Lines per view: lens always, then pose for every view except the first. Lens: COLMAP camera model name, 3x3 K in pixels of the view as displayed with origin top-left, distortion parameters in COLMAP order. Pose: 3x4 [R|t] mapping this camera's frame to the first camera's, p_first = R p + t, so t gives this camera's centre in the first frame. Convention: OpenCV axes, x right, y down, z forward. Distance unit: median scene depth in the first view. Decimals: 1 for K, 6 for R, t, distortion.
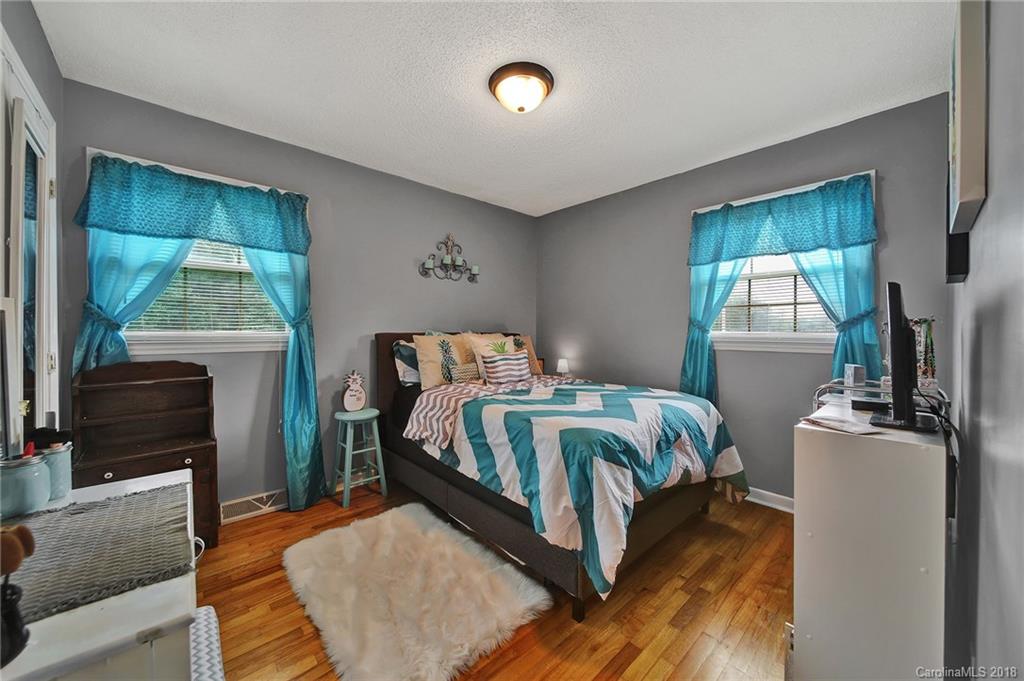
lens RADIAL K [[372.7, 0, 513.6], [0, 372.7, 333.1], [0, 0, 1]] dist [-0.002329, -0.000952]
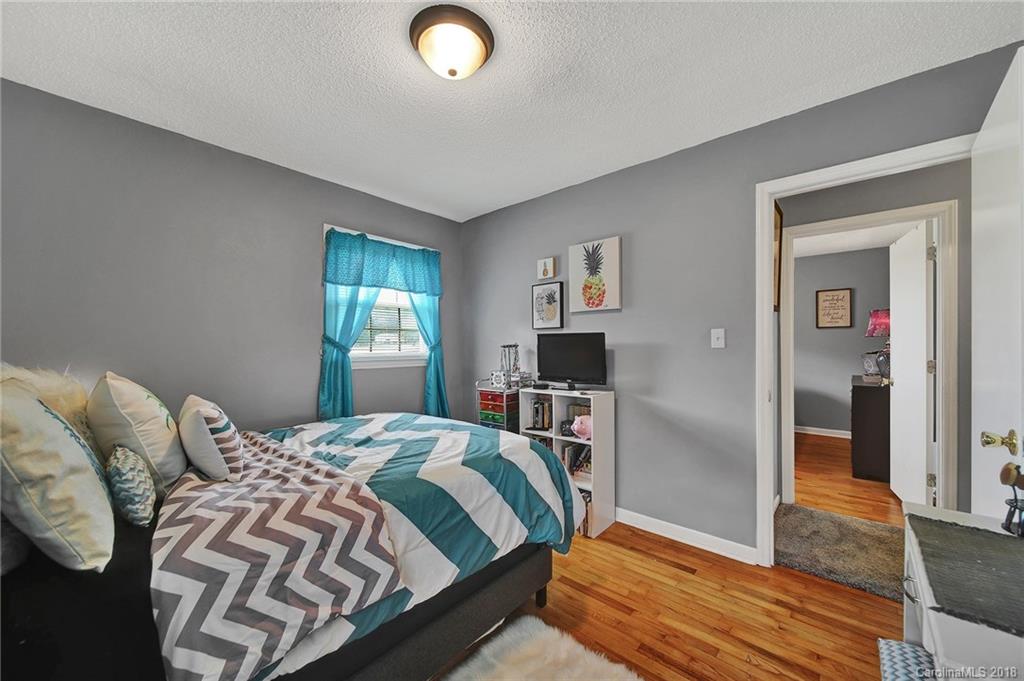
lens RADIAL K [[372.7, 0, 513.6], [0, 372.7, 344.0], [0, 0, 1]] dist [-0.002329, -0.000952]
pose [[-0.102491, 0.003821, 0.994727, -1.449256], [0.009137, 0.999954, -0.002900, -0.052095], [-0.994692, 0.008792, -0.102521, 1.798822]]
